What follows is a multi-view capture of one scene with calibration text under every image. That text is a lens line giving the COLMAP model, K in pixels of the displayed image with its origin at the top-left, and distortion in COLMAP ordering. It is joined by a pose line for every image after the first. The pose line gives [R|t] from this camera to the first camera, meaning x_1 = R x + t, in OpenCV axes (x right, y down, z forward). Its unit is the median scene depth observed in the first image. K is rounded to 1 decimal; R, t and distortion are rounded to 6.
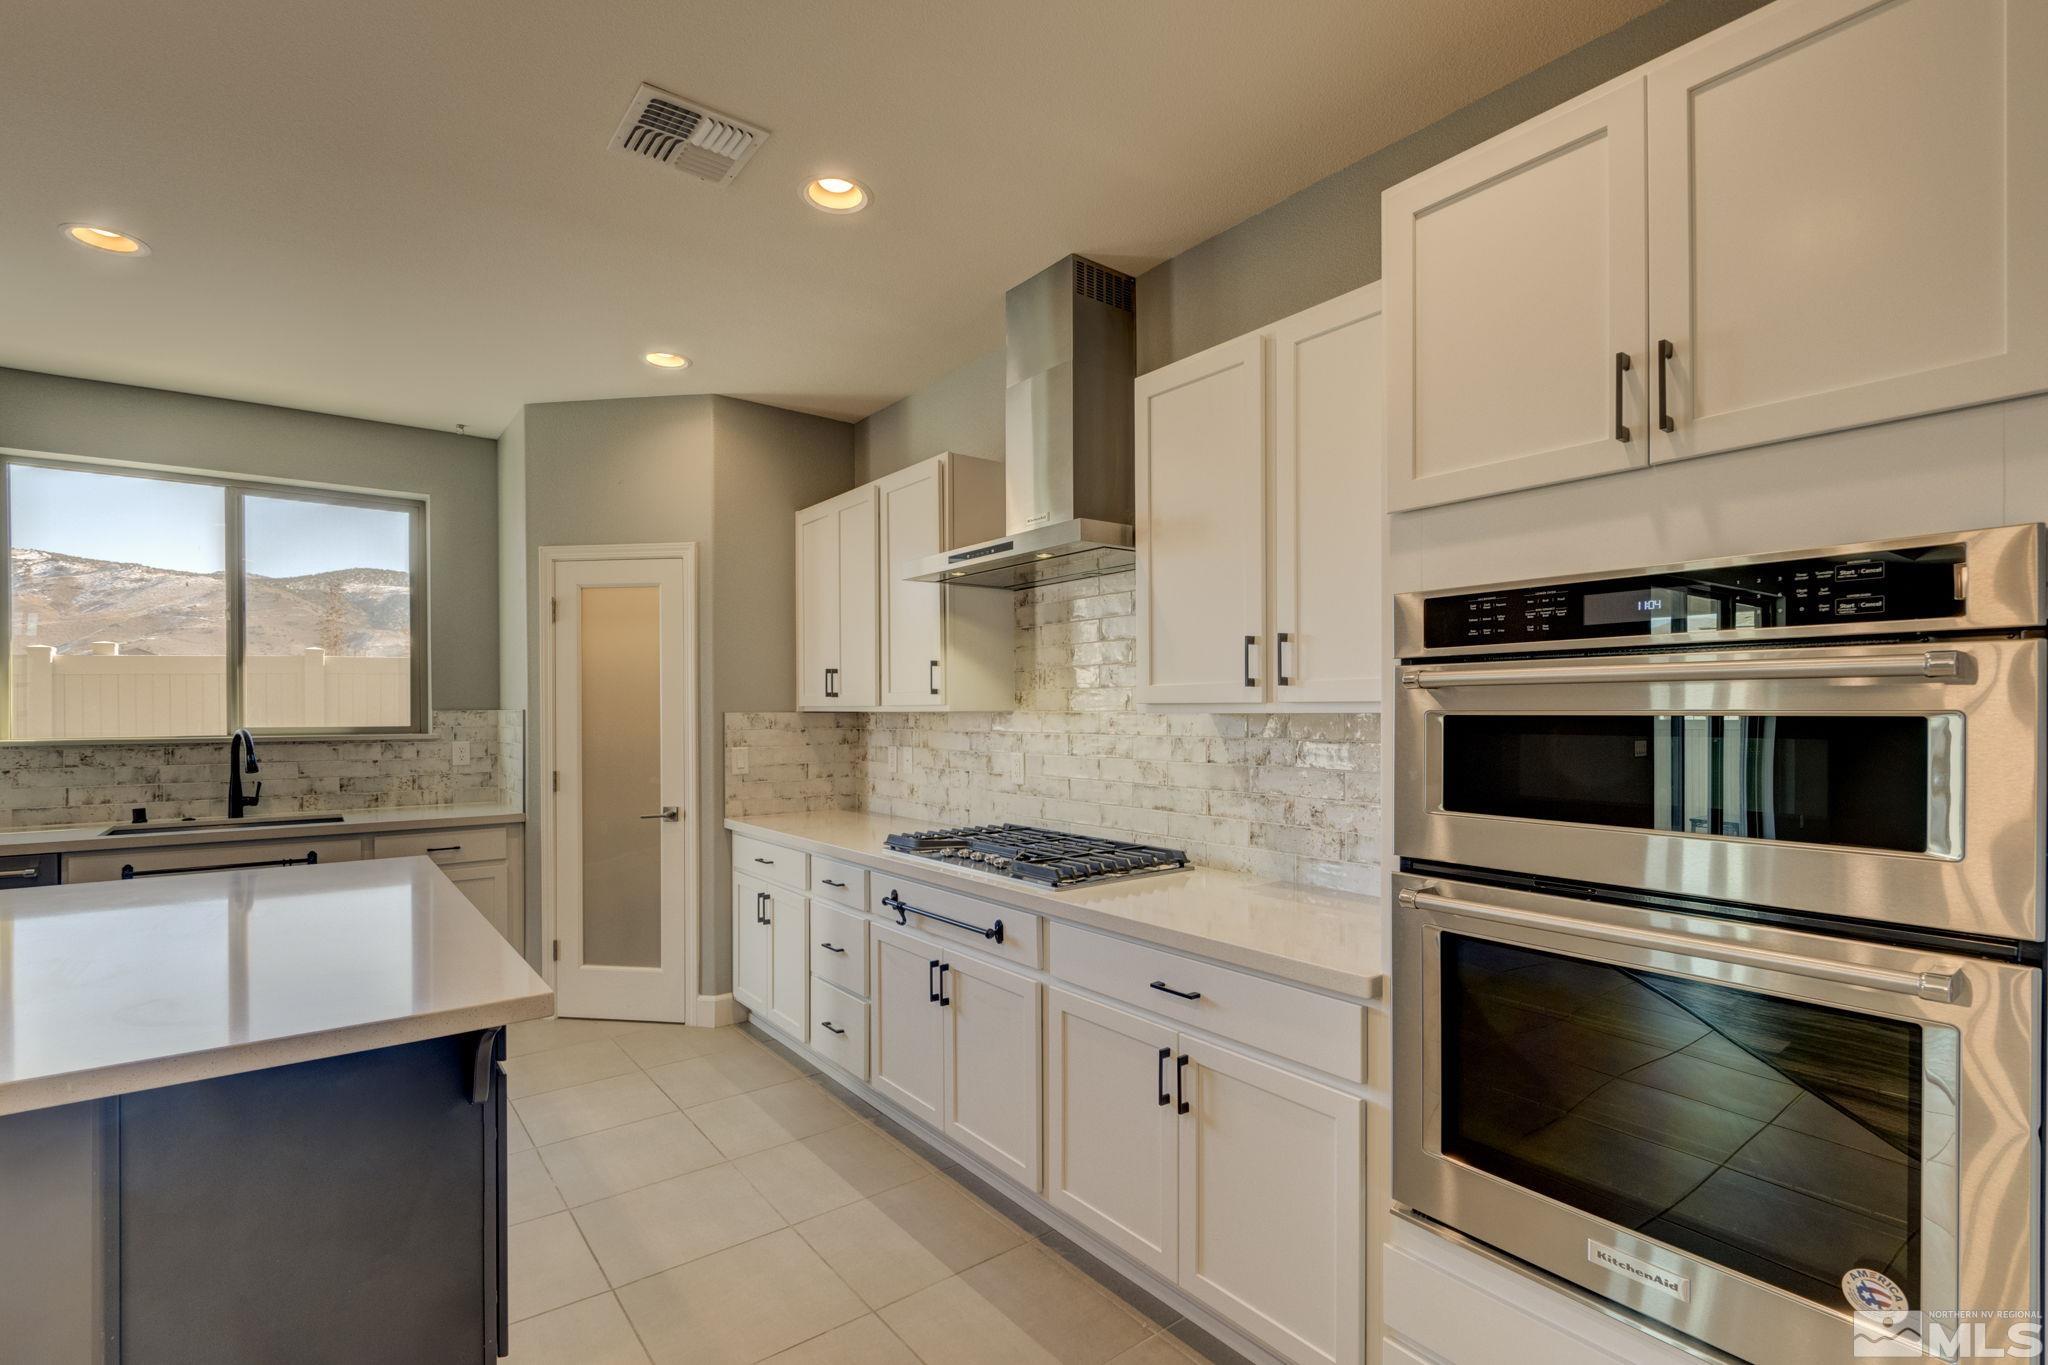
lens RADIAL K [[949.8, 0, 1056.8], [0, 949.8, 717.0], [0, 0, 1]] dist [-0.004361, -0.001150]
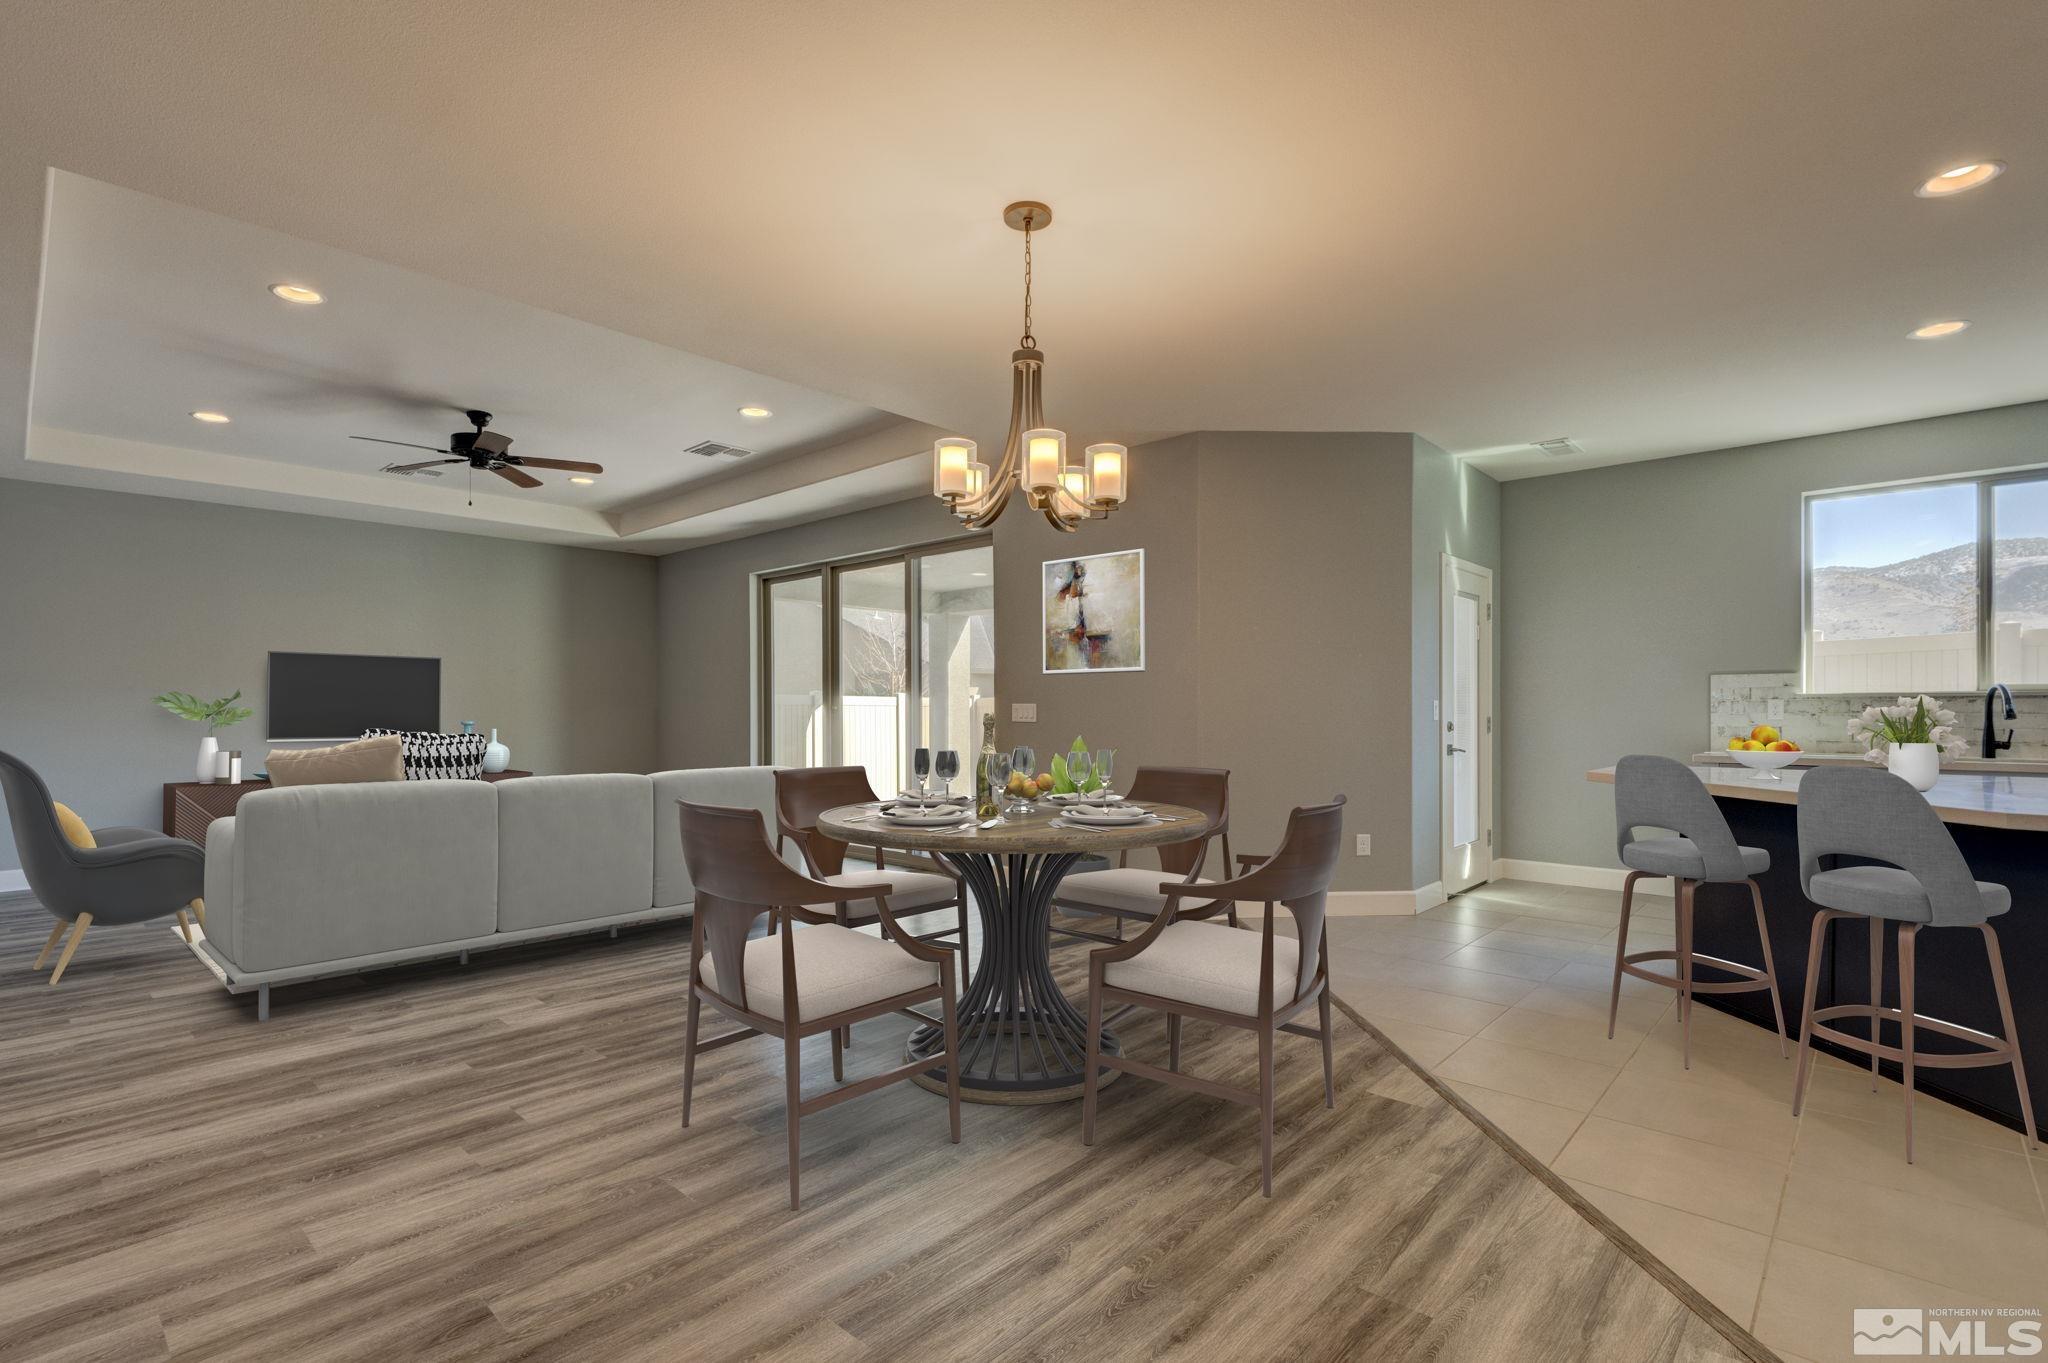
lens RADIAL K [[949.8, 0, 973.3], [0, 949.8, 709.4], [0, 0, 1]] dist [-0.004361, -0.001150]
pose [[0.121317, 0.002355, -0.992611, 0.164032], [-0.008338, 0.999964, 0.001354, 0.054868], [0.992579, 0.008112, 0.121332, -0.430331]]
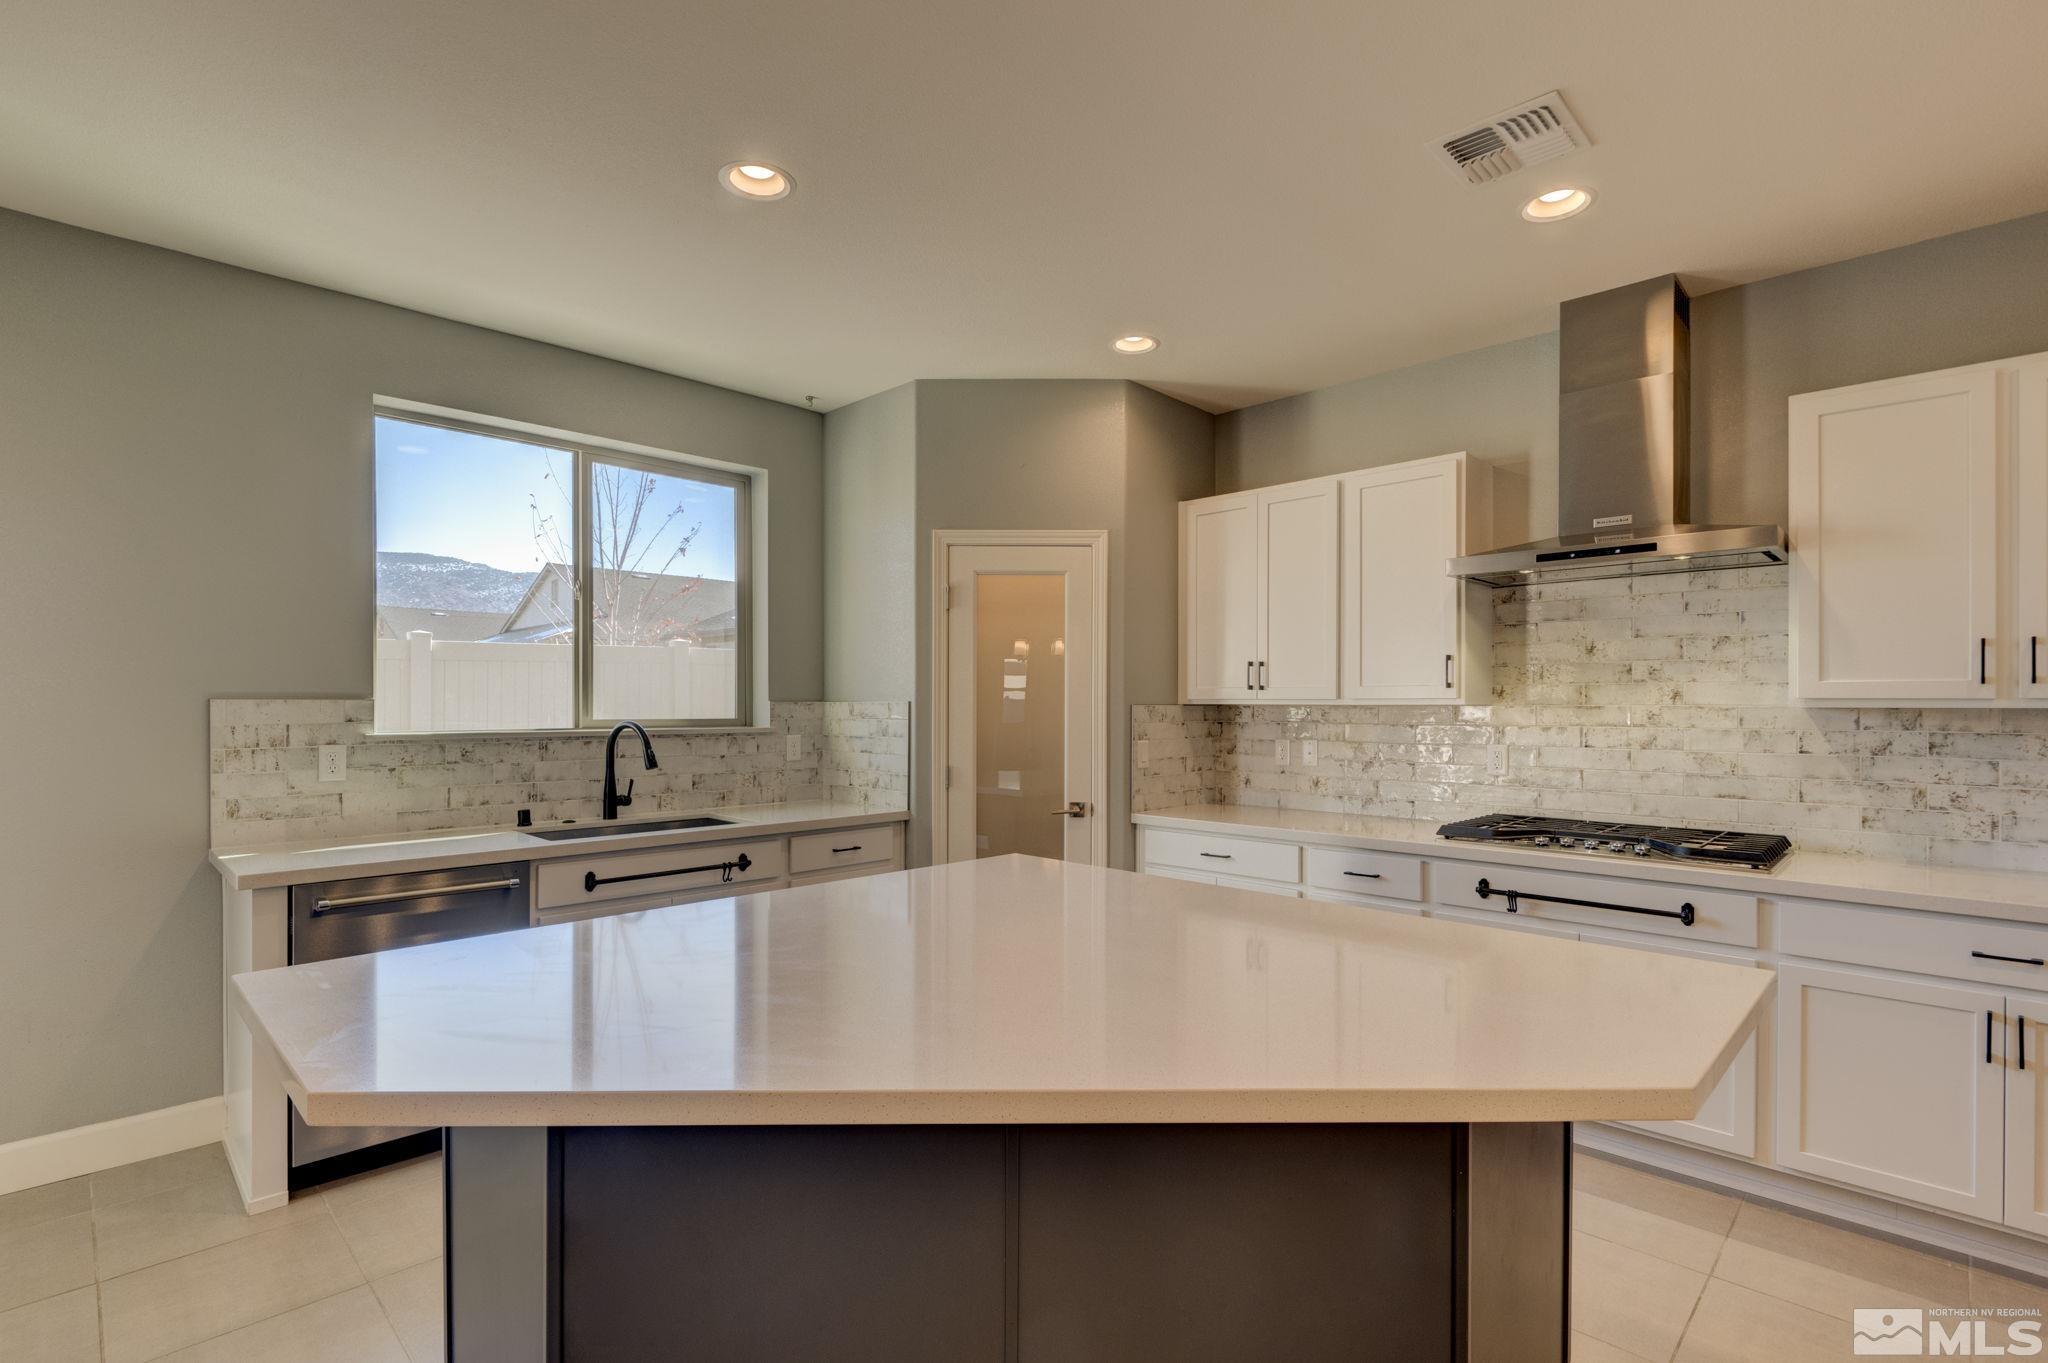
lens RADIAL K [[949.8, 0, 1077.4], [0, 949.8, 709.3], [0, 0, 1]] dist [-0.004361, -0.001150]
pose [[0.989205, 0.003716, 0.146493, -0.574040], [-0.003324, 0.999990, -0.002918, 0.002751], [-0.146503, 0.002399, 0.989207, 0.038093]]
